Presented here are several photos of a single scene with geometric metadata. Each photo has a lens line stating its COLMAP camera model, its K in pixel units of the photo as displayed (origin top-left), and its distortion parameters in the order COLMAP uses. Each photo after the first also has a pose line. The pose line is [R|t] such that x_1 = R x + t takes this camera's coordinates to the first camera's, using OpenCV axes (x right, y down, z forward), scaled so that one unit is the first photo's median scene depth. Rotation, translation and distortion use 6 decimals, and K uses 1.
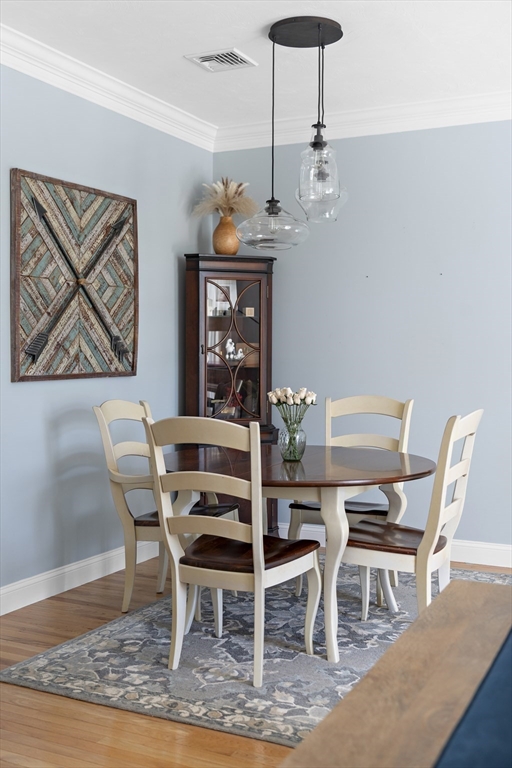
lens RADIAL K [[878.9, 0, 256.0], [0, 878.9, 384.0], [0, 0, 1]] dist [-0.007725, -0.017537]
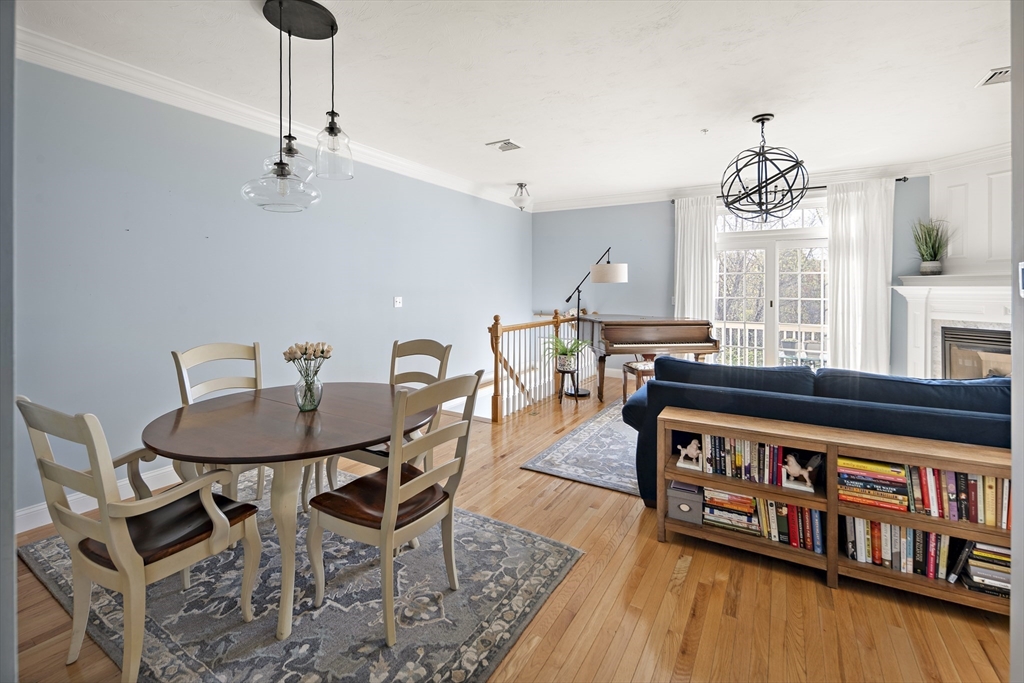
lens RADIAL K [[451.8, 0, 511.7], [0, 451.8, 288.4], [0, 0, 1]] dist [0.011765, -0.006393]
pose [[0.080138, 0.001134, 0.996783, -0.439827], [0.035578, 0.999359, -0.003997, -0.043010], [-0.996149, 0.035783, 0.080046, 0.619863]]
